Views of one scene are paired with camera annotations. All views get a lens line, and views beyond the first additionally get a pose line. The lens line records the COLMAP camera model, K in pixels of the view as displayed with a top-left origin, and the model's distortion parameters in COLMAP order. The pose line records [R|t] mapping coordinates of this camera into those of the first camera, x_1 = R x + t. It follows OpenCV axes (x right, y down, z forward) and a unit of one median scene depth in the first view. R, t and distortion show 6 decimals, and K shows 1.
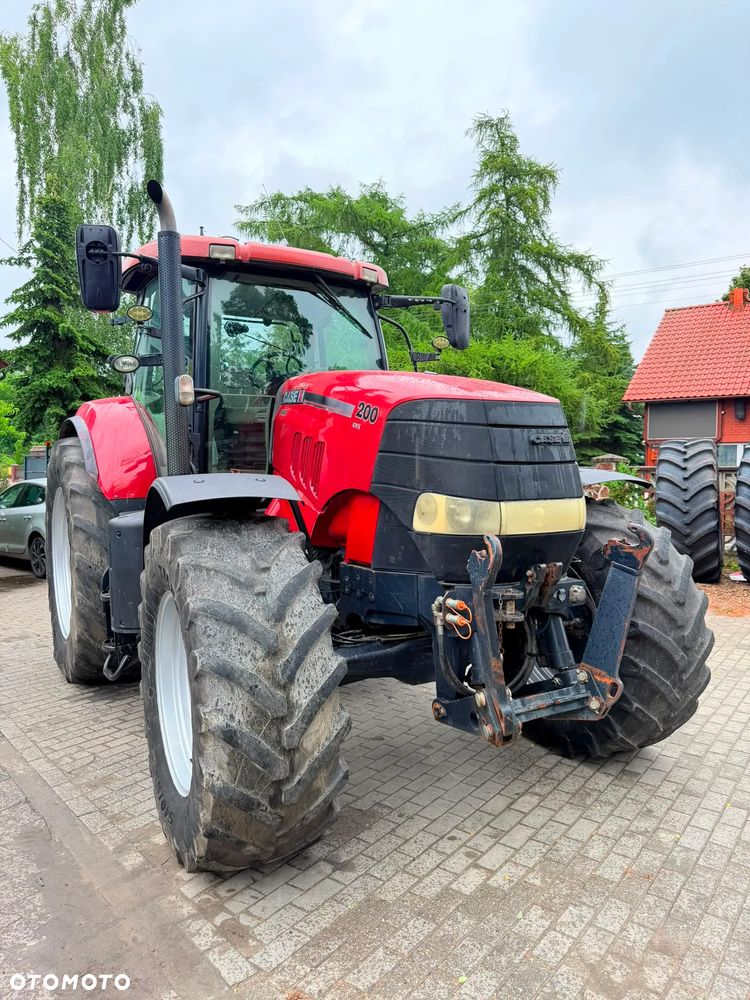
lens RADIAL K [[707.5, 0, 376.3], [0, 707.5, 499.5], [0, 0, 1]] dist [0.034376, -0.040546]
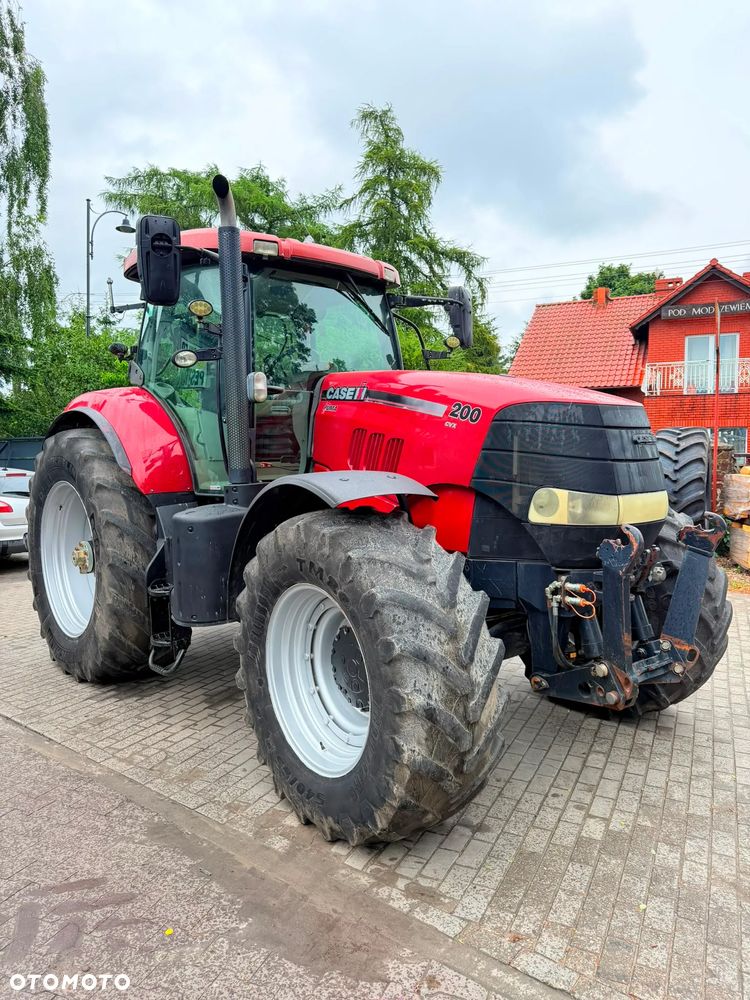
lens RADIAL K [[707.5, 0, 371.3], [0, 707.5, 495.6], [0, 0, 1]] dist [0.034376, -0.040546]
pose [[0.982485, -0.012756, 0.185906, -0.334075], [0.009817, 0.999812, 0.016720, -0.014952], [-0.186084, -0.014602, 0.982425, -0.034167]]
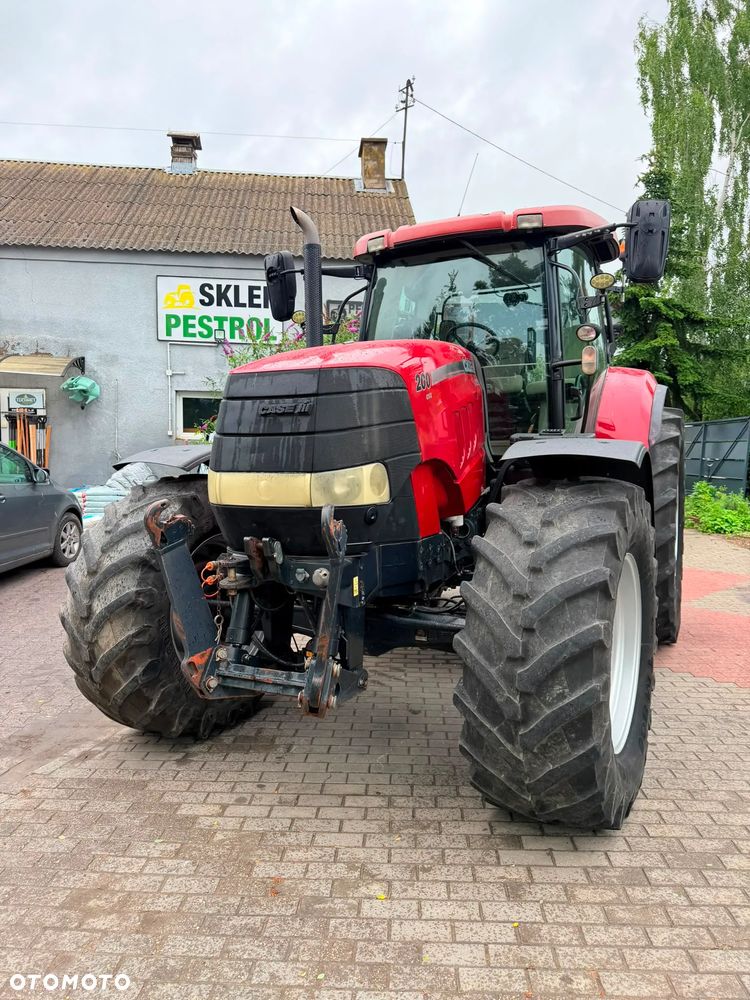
lens RADIAL K [[707.5, 0, 368.9], [0, 707.5, 500.3], [0, 0, 1]] dist [0.034376, -0.040546]
pose [[0.548452, 0.066414, -0.833541, 0.932320], [-0.031201, 0.997772, 0.058970, -0.019099], [0.835600, -0.006334, 0.549302, 0.484190]]
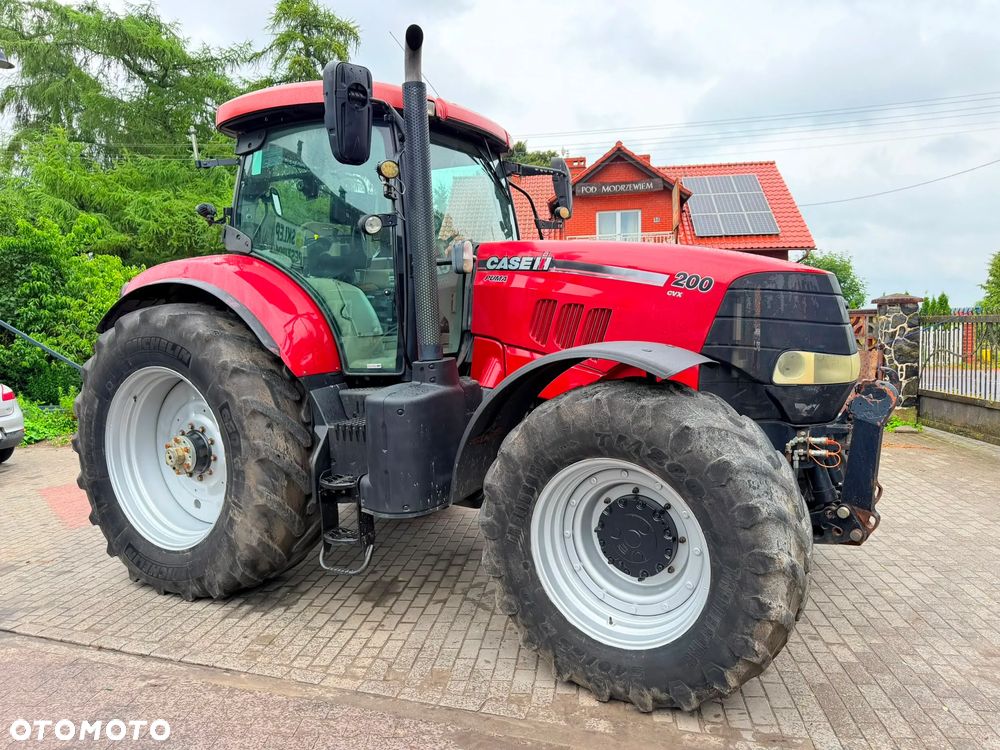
lens RADIAL K [[707.5, 0, 502.1], [0, 707.5, 372.7], [0, 0, 1]] dist [0.034376, -0.040546]
pose [[0.865409, -0.060405, 0.497411, -0.789380], [0.048030, 0.998136, 0.037650, -0.033979], [-0.498759, -0.008692, 0.866697, 0.162641]]
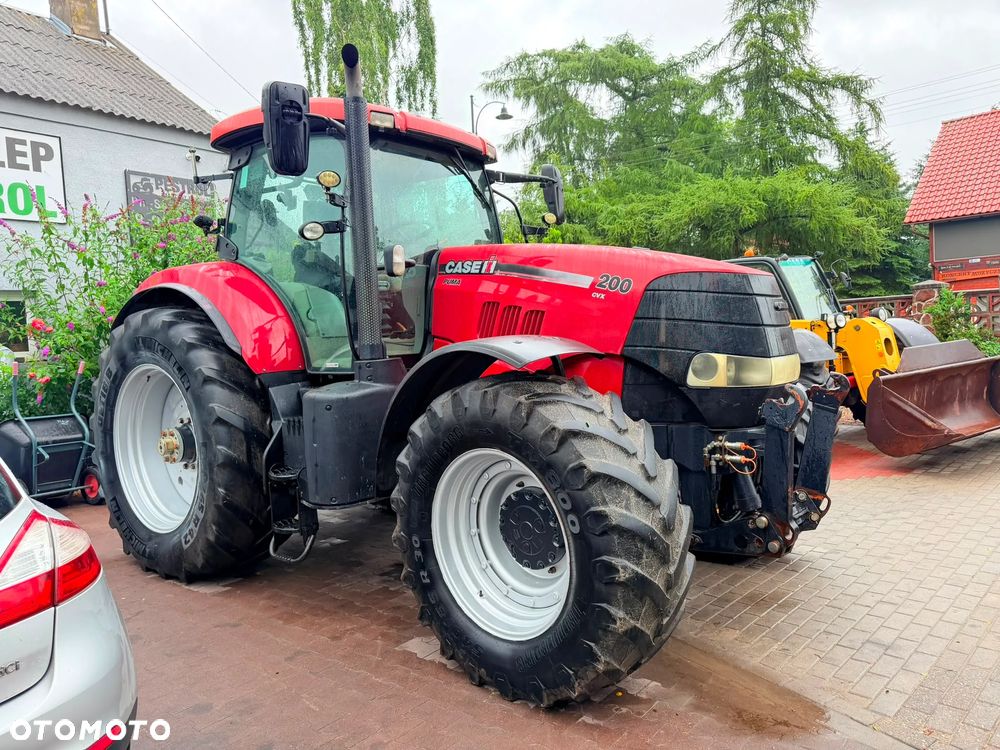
lens RADIAL K [[707.5, 0, 505.7], [0, 707.5, 360.7], [0, 0, 1]] dist [0.034376, -0.040546]
pose [[0.931189, -0.034310, 0.362919, -0.547021], [0.036992, 0.999315, -0.000441, -0.006359], [-0.362656, 0.013835, 0.931821, 0.018933]]
